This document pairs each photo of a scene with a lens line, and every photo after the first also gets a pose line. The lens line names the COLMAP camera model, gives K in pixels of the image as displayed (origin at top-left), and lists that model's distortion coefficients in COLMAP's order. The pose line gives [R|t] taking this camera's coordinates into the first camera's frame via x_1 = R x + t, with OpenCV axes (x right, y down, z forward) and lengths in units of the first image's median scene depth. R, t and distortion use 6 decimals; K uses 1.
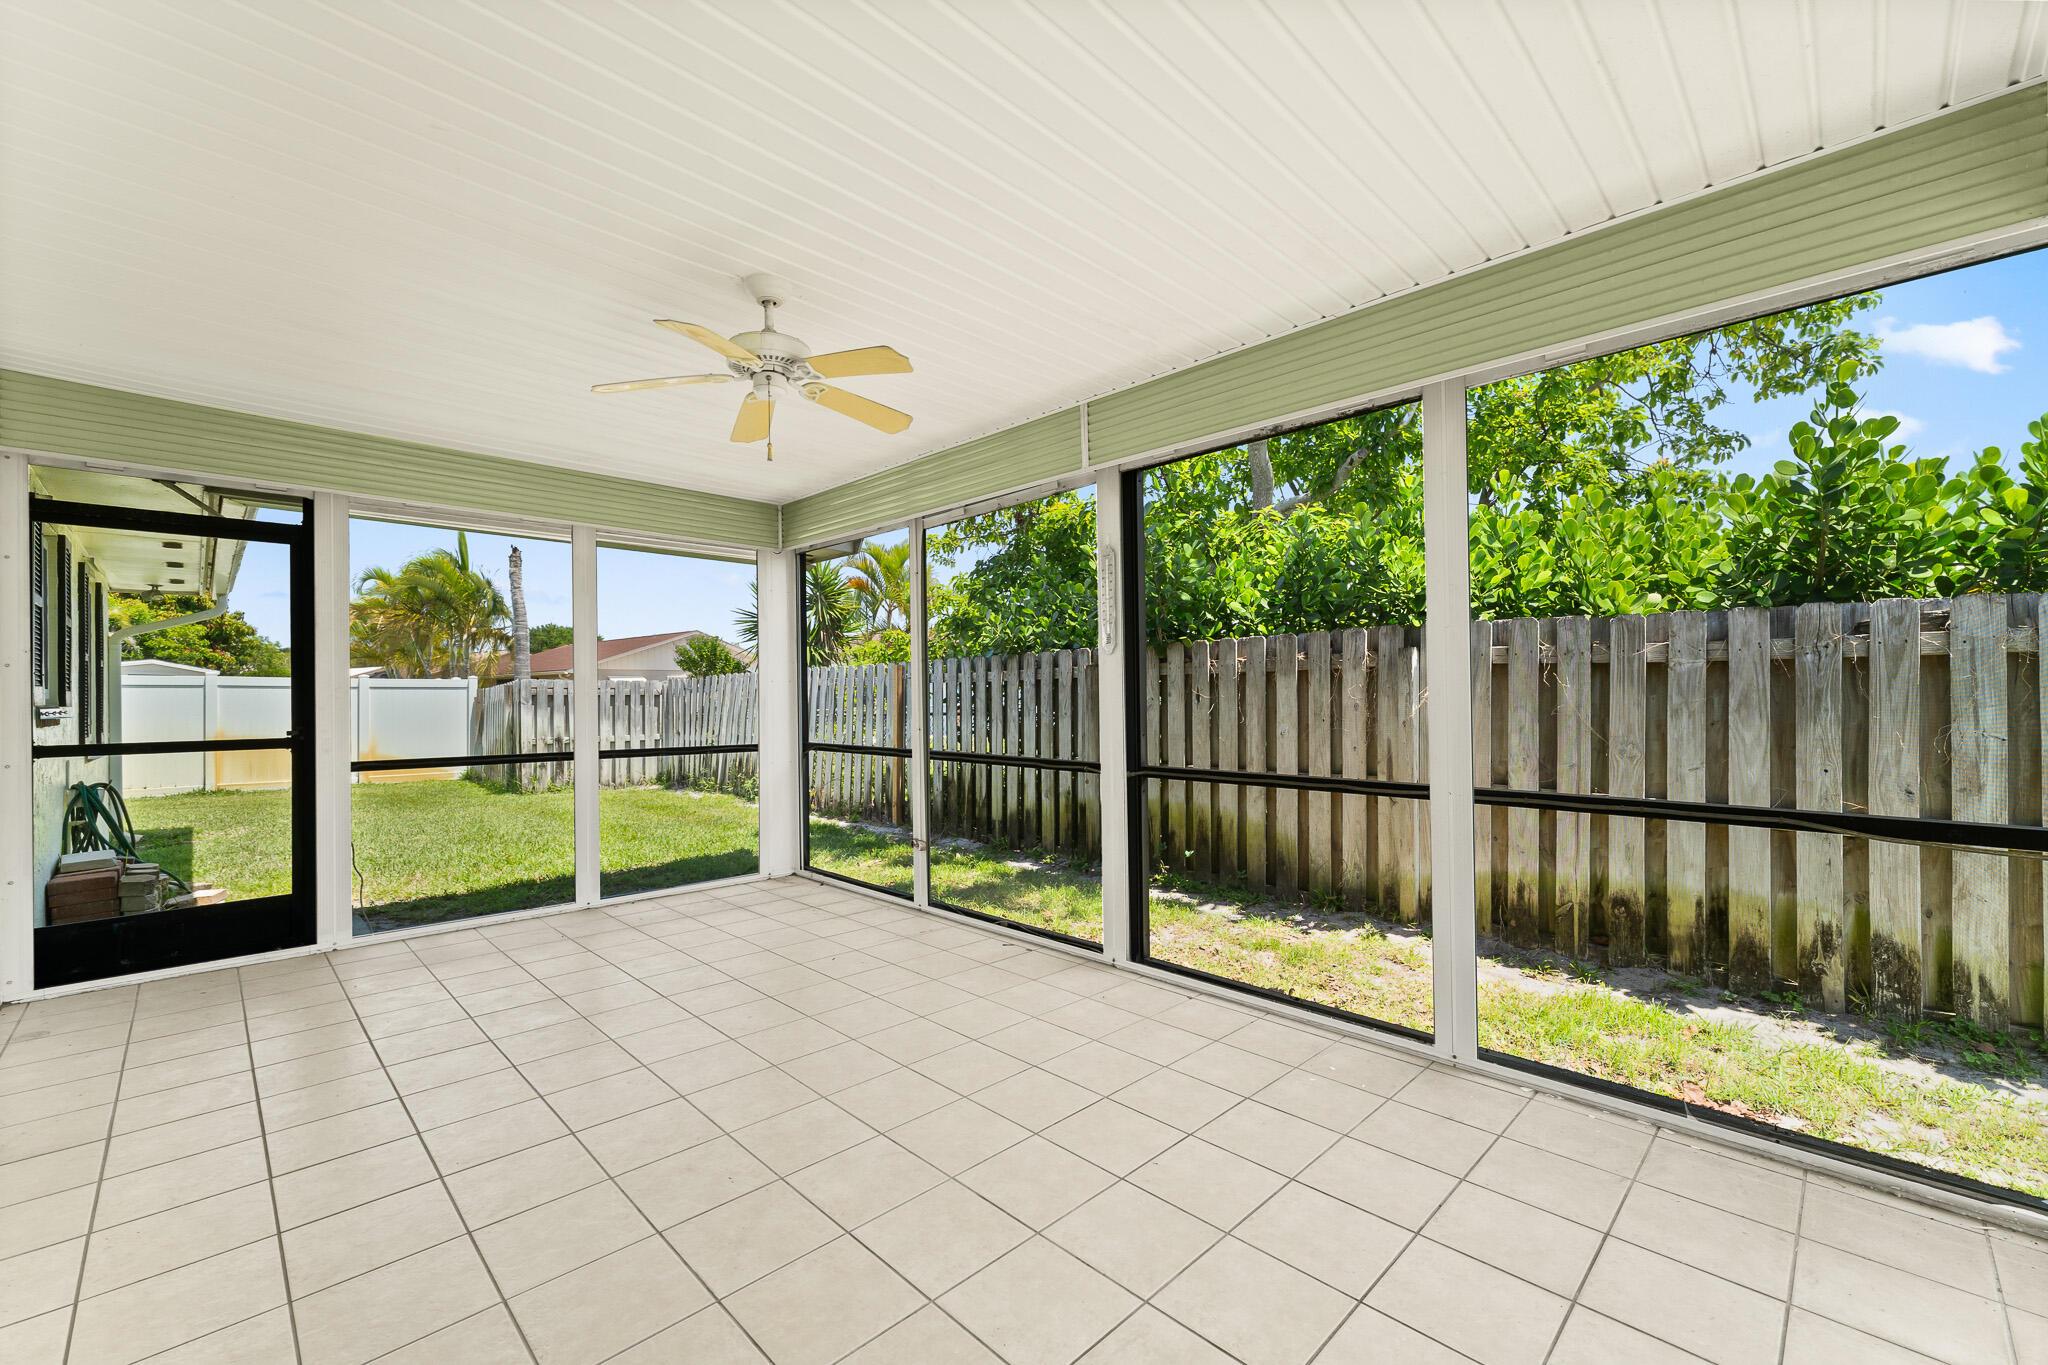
lens RADIAL K [[829.9, 0, 1028.1], [0, 829.9, 665.7], [0, 0, 1]] dist [0.000628, -0.000033]
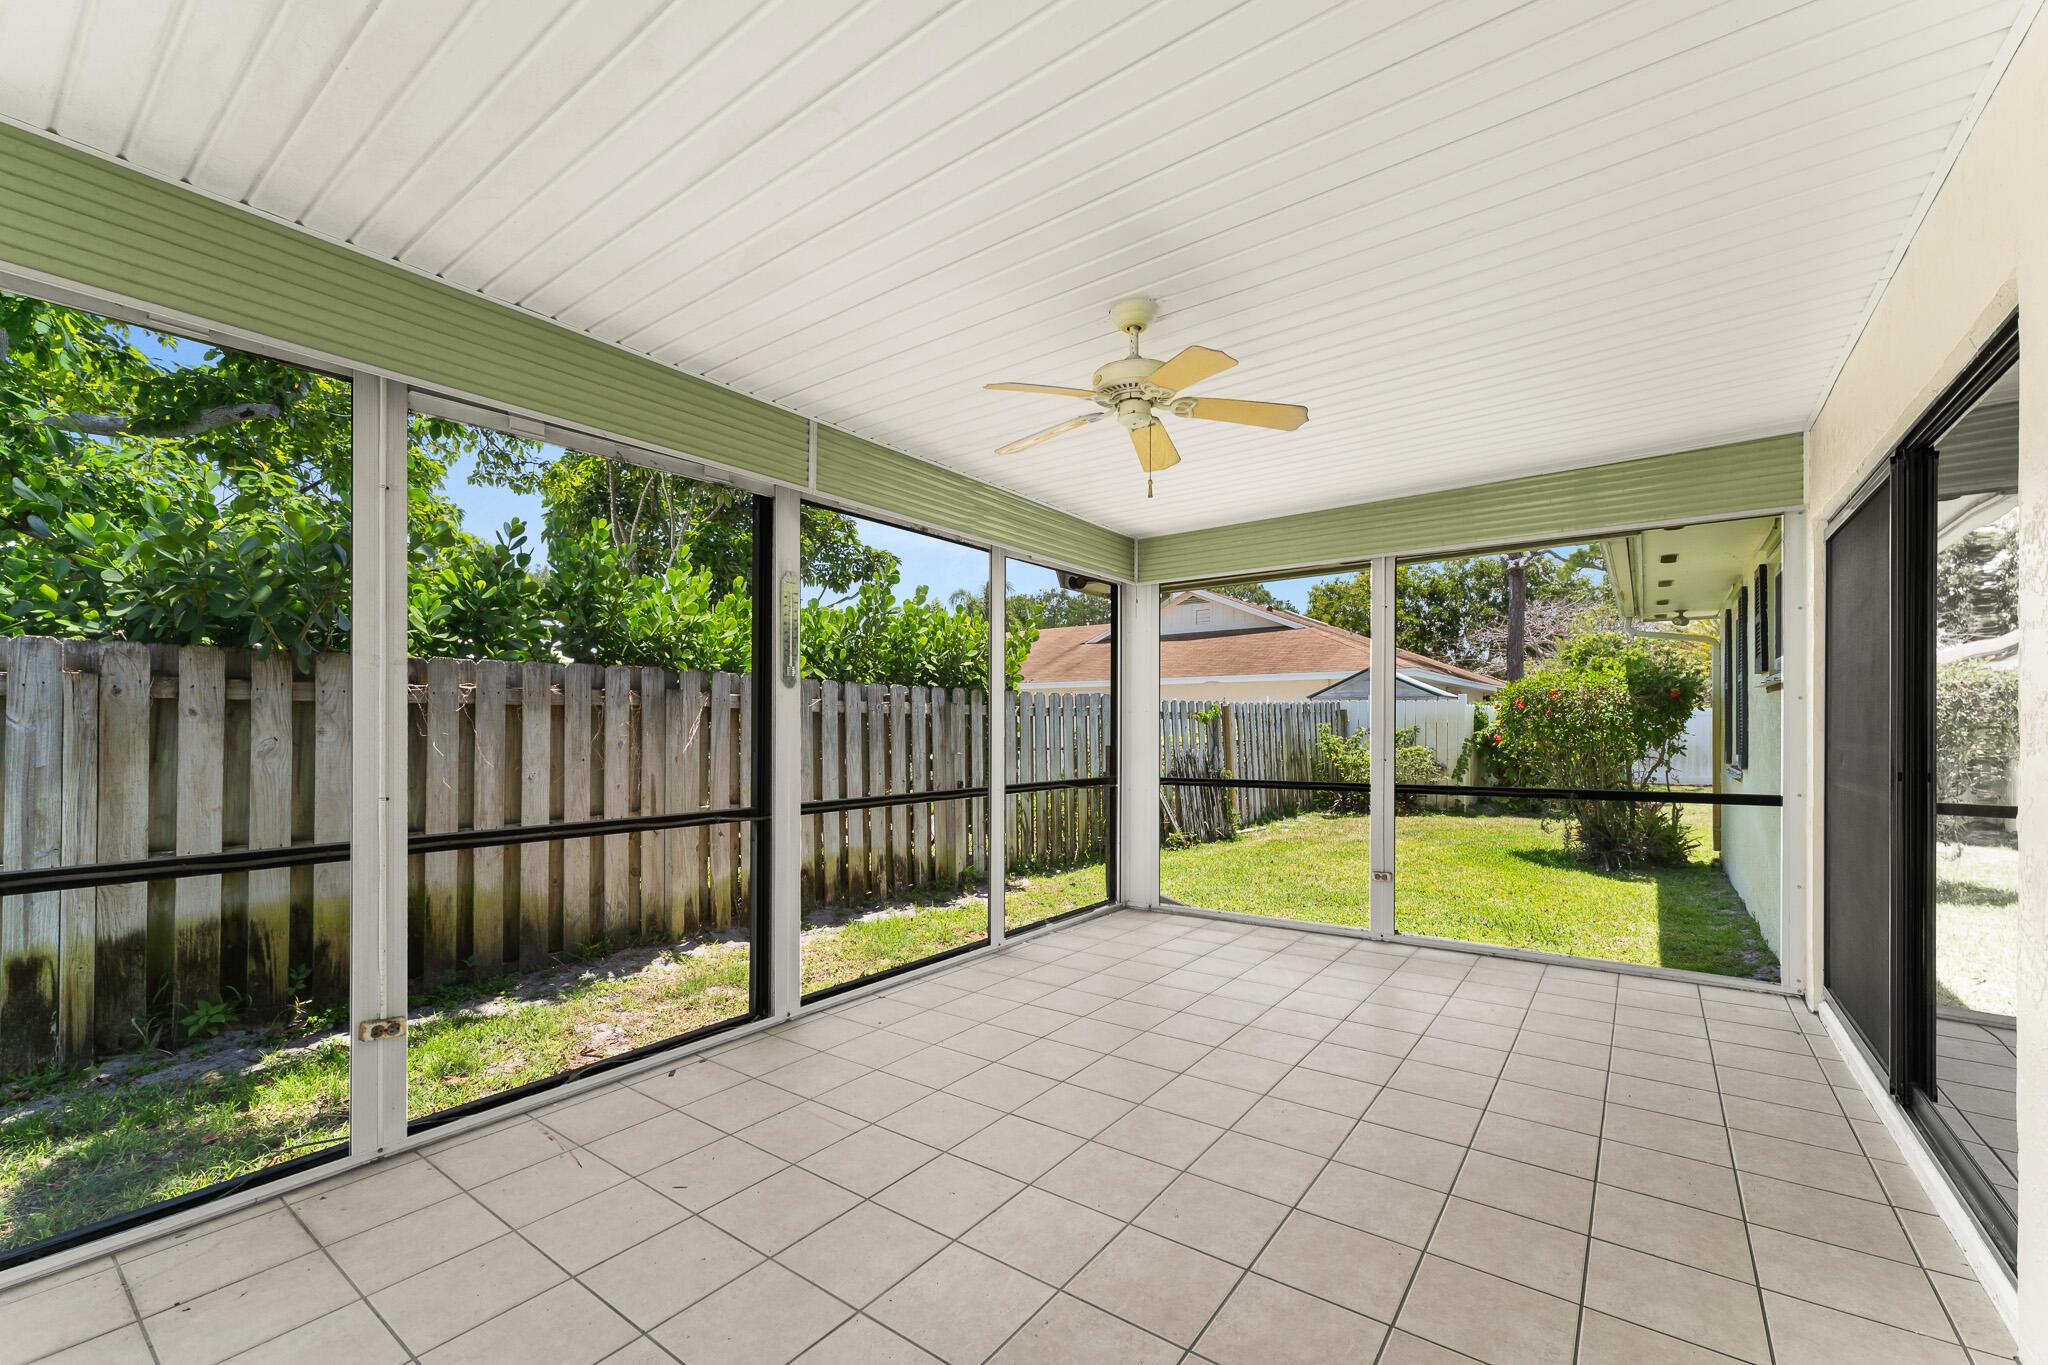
lens RADIAL K [[838.2, 0, 1030.7], [0, 838.2, 697.3], [0, 0, 1]] dist [0.001549, 0.000107]
pose [[-0.153901, 0.045674, 0.987030, -0.703369], [-0.032608, 0.998152, -0.051273, 0.028914], [-0.987548, -0.040076, -0.152128, 0.701547]]
